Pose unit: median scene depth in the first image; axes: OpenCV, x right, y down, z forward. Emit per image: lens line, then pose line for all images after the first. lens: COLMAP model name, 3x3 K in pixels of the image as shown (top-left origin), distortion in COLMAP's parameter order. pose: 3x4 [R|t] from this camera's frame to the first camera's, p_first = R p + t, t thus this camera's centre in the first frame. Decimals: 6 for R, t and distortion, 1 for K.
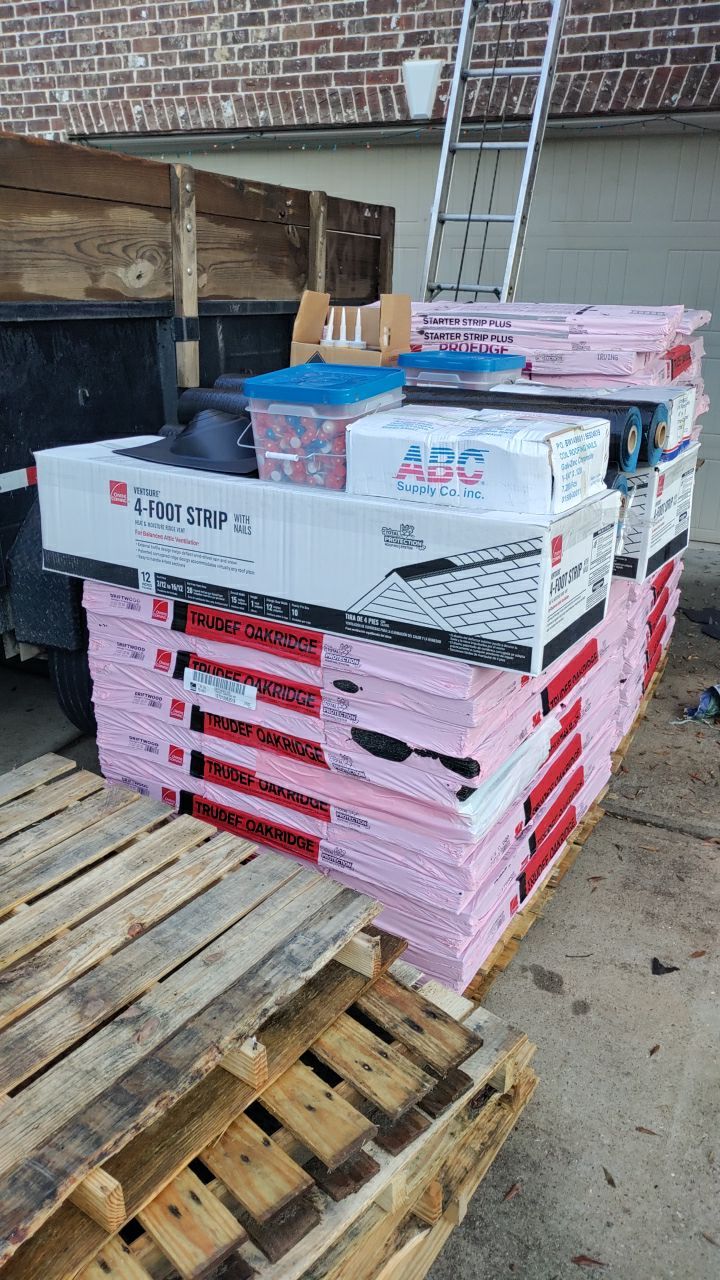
lens RADIAL K [[937.0, 0, 368.9], [0, 937.0, 637.9], [0, 0, 1]] dist [0.111117, -0.209911]
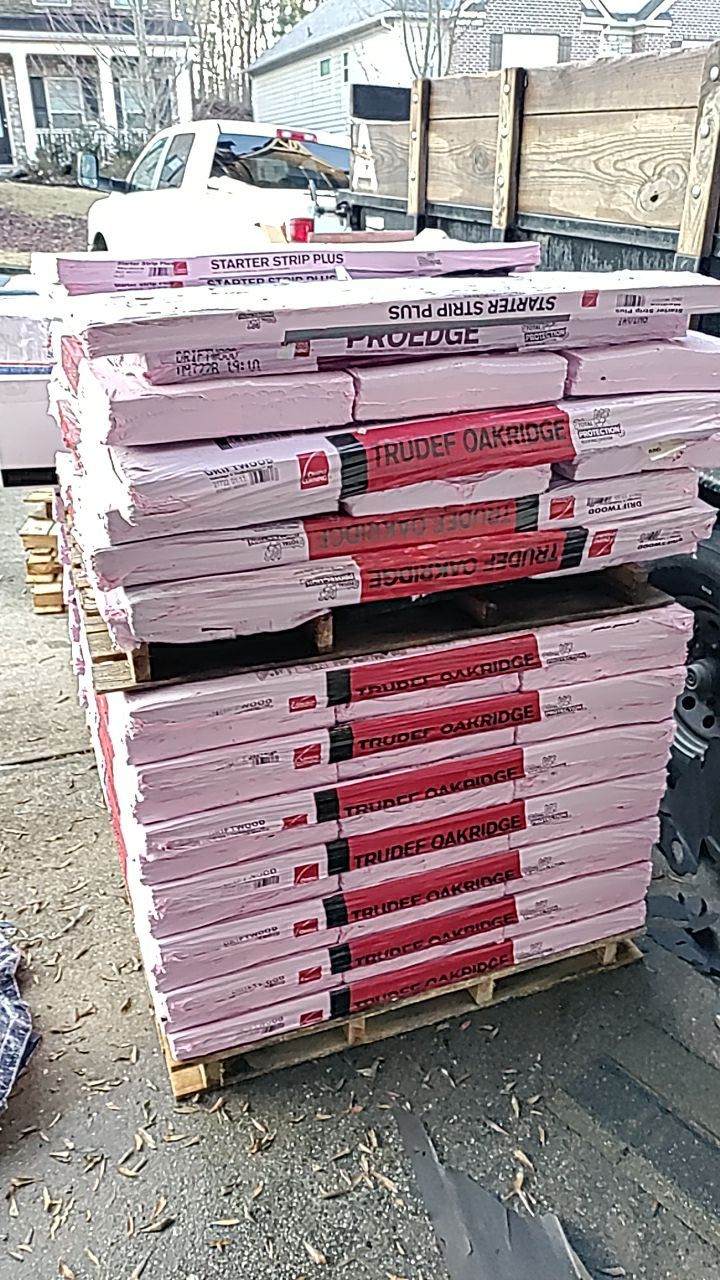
lens RADIAL K [[937.0, 0, 368.9], [0, 937.0, 637.9], [0, 0, 1]] dist [0.111117, -0.209911]
pose [[-0.679531, 0.331800, -0.654329, 0.663604], [-0.254459, 0.729928, 0.634394, -0.611801], [0.688105, 0.597590, -0.411579, 1.521077]]
